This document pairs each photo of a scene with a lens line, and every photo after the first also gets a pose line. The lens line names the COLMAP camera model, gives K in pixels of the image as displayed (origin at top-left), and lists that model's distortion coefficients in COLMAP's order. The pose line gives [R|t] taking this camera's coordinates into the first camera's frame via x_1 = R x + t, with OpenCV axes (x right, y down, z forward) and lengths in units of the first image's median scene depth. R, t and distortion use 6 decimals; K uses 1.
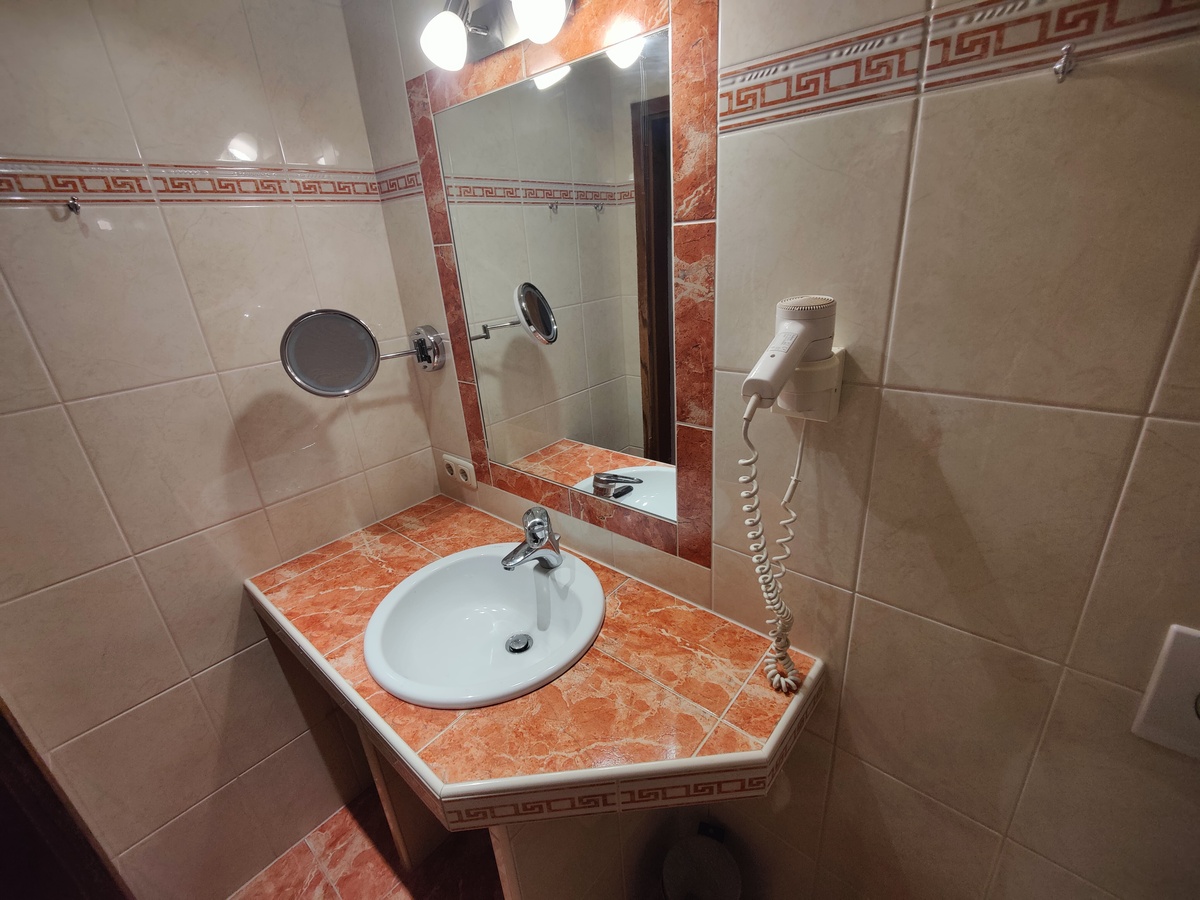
lens RADIAL K [[525.6, 0, 597.7], [0, 525.6, 451.8], [0, 0, 1]] dist [-0.011350, -0.000827]
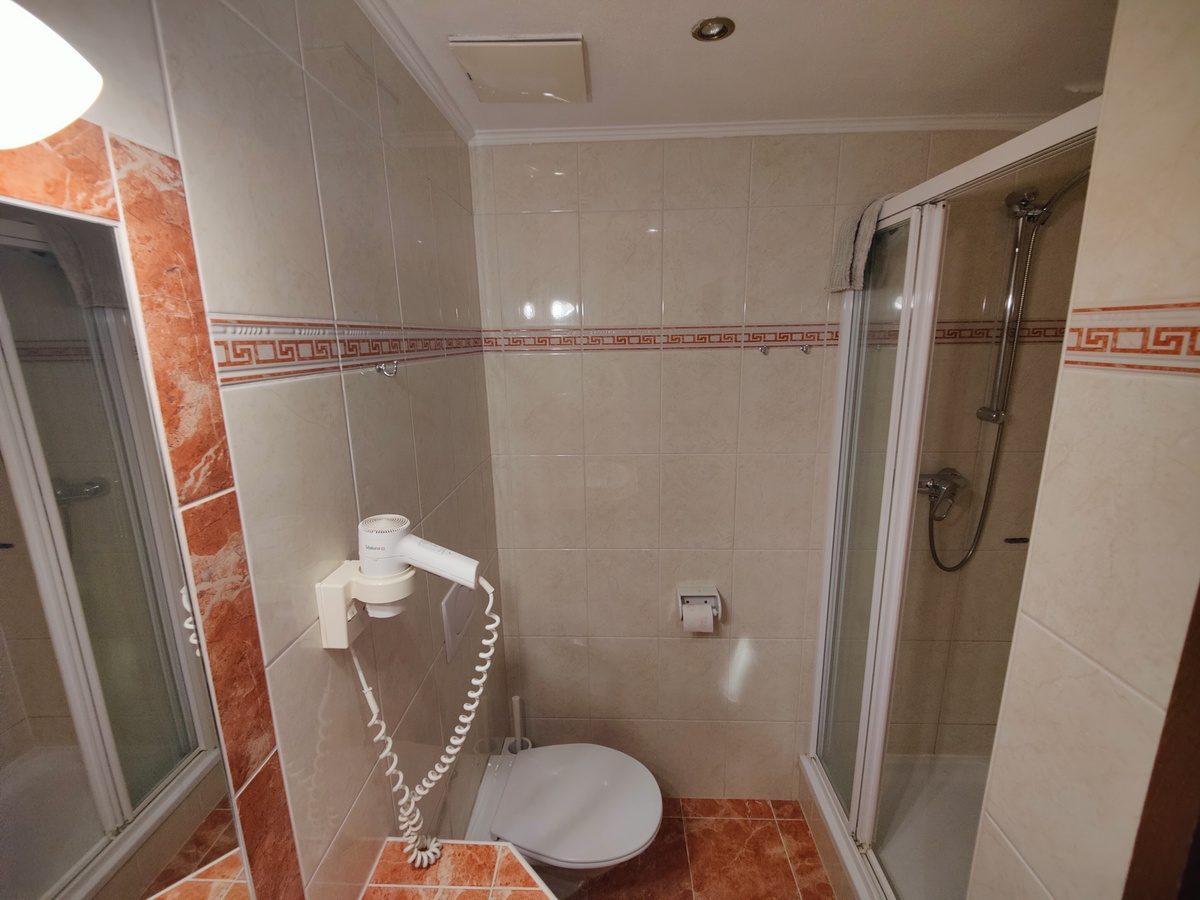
lens RADIAL K [[525.6, 0, 599.8], [0, 525.6, 451.7], [0, 0, 1]] dist [-0.011350, -0.000827]
pose [[-0.628943, -0.082286, 0.773085, -0.718092], [0.350095, 0.857881, 0.376131, -0.623832], [-0.694165, 0.507218, -0.510750, 1.062136]]
